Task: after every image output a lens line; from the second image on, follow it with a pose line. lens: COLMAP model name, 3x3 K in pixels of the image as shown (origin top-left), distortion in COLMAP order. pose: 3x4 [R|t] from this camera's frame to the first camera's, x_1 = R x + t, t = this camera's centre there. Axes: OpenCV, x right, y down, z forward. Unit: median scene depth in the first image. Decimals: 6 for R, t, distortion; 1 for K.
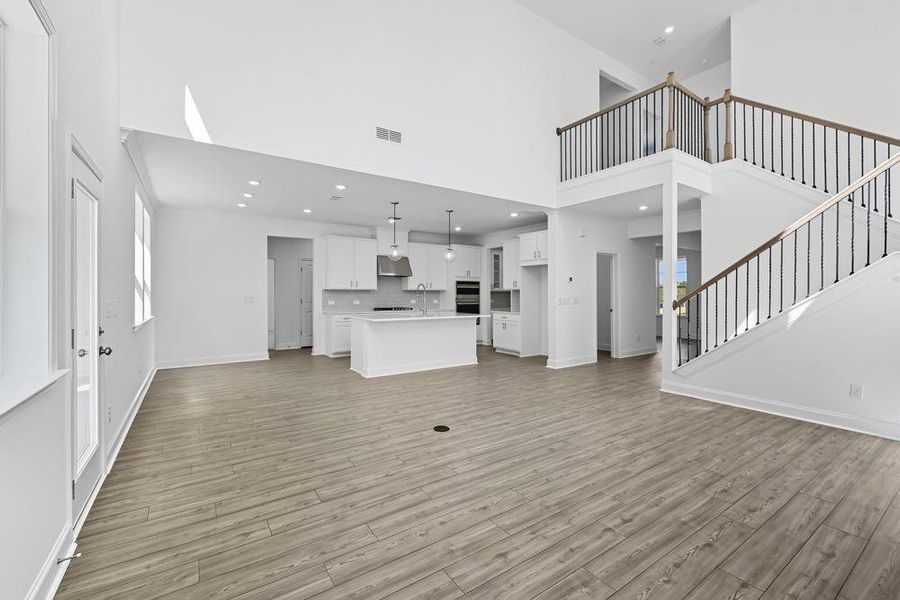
lens RADIAL K [[381.0, 0, 451.6], [0, 381.0, 293.6], [0, 0, 1]] dist [0.001818, 0.000290]
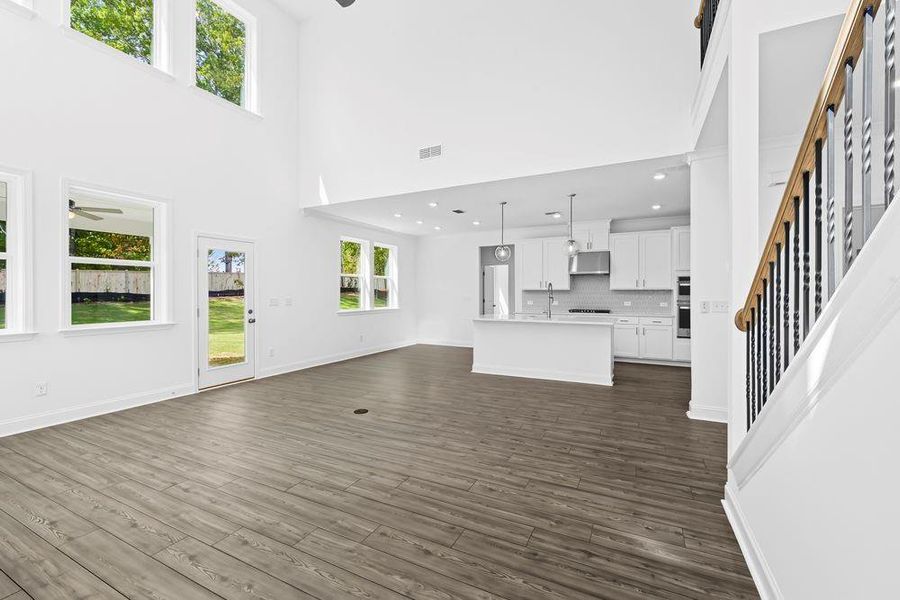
lens RADIAL K [[379.6, 0, 452.0], [0, 379.6, 293.6], [0, 0, 1]] dist [-0.000752, 0.000045]
pose [[0.488293, -0.001988, -0.872678, 0.609356], [0.001238, 0.999998, -0.001586, 0.000625], [0.872679, -0.000306, 0.488294, 0.374063]]
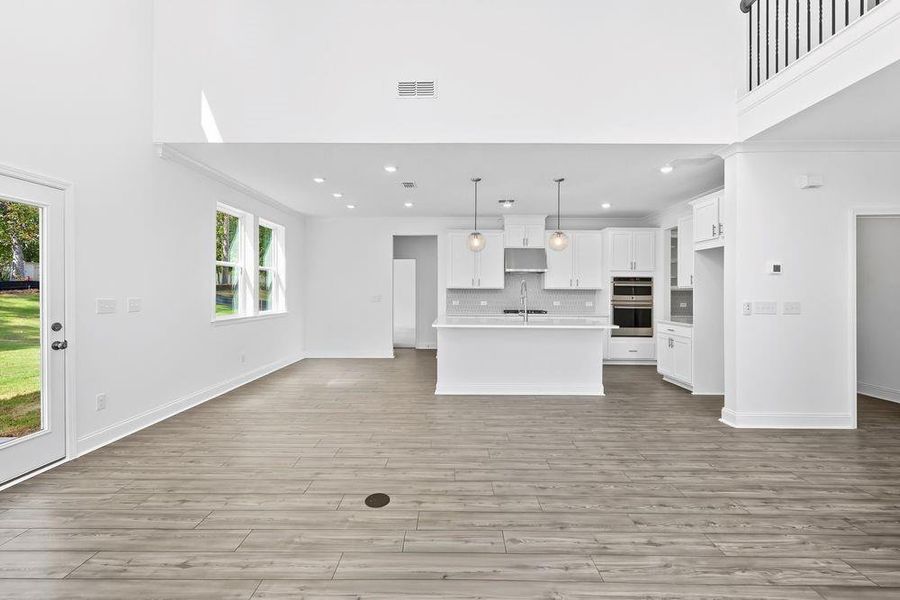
lens RADIAL K [[381.0, 0, 451.6], [0, 381.0, 293.6], [0, 0, 1]] dist [0.001818, 0.000290]
pose [[0.823689, 0.003724, -0.567029, 0.245232], [-0.003565, 0.999993, 0.001389, -0.000240], [0.567030, 0.000878, 0.823696, 0.293743]]
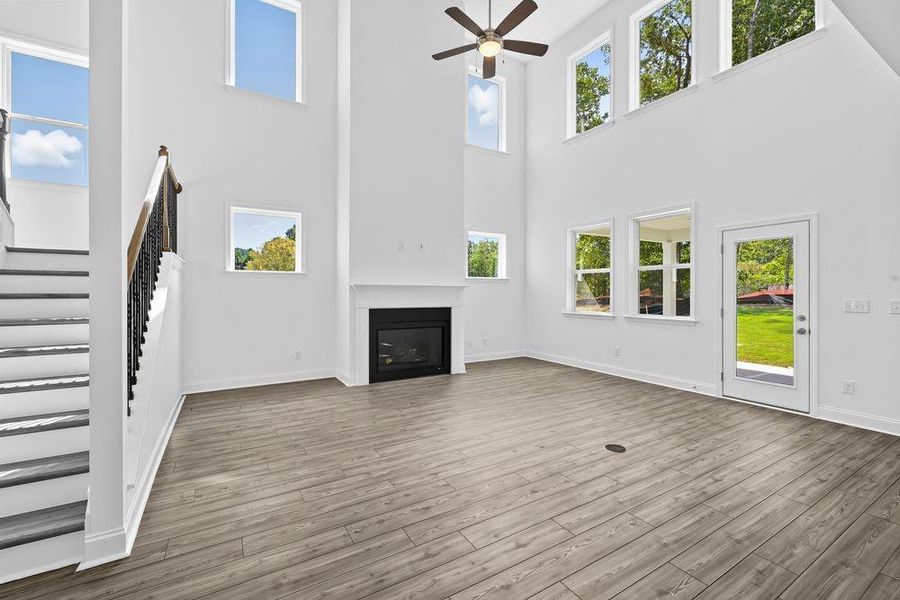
lens RADIAL K [[381.0, 0, 451.6], [0, 381.0, 293.6], [0, 0, 1]] dist [0.001818, 0.000290]
pose [[-0.998433, -0.004167, 0.055805, 0.165620], [-0.003792, 0.999970, 0.006827, -0.002214], [-0.055832, 0.006604, -0.998418, 1.039473]]
